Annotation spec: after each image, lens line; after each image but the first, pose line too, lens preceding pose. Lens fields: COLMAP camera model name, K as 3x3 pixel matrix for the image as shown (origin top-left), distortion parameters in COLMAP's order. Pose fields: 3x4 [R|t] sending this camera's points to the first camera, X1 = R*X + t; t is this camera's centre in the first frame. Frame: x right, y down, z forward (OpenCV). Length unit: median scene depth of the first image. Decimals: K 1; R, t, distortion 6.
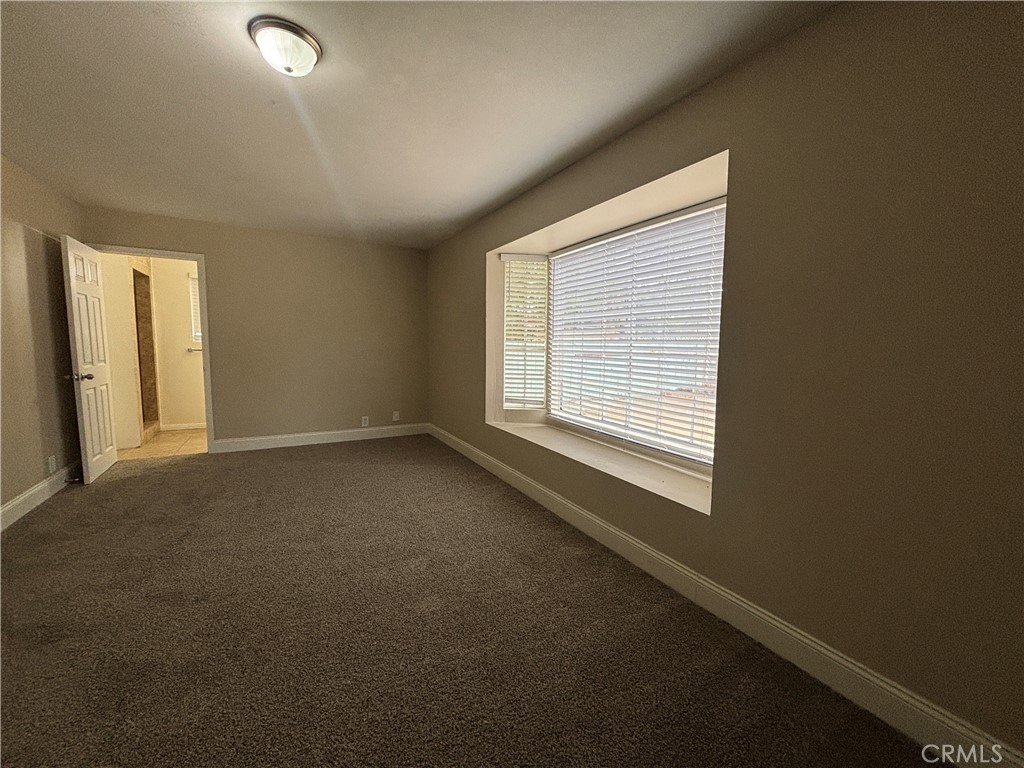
lens RADIAL K [[413.3, 0, 513.0], [0, 413.3, 382.4], [0, 0, 1]] dist [0.000278, -0.000390]
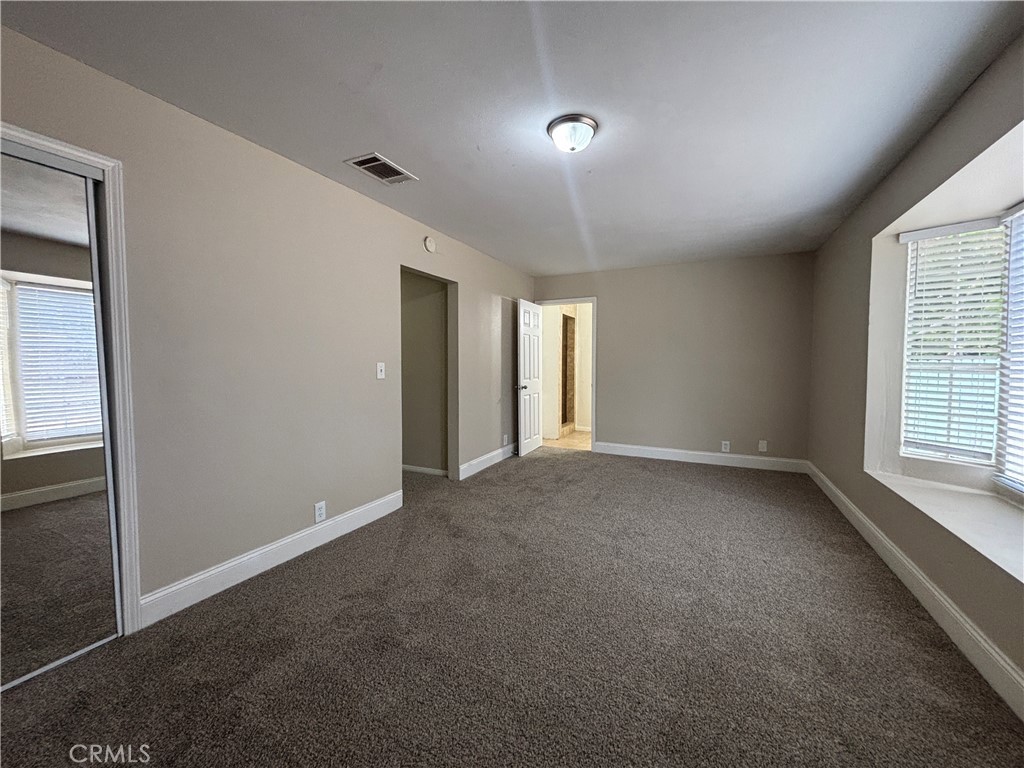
lens RADIAL K [[413.3, 0, 513.0], [0, 413.3, 382.4], [0, 0, 1]] dist [0.000278, -0.000390]
pose [[0.569557, 0.023299, -0.821622, 0.187316], [-0.070245, 0.997321, -0.020413, 0.002581], [0.818945, 0.069341, 0.569667, 0.073460]]
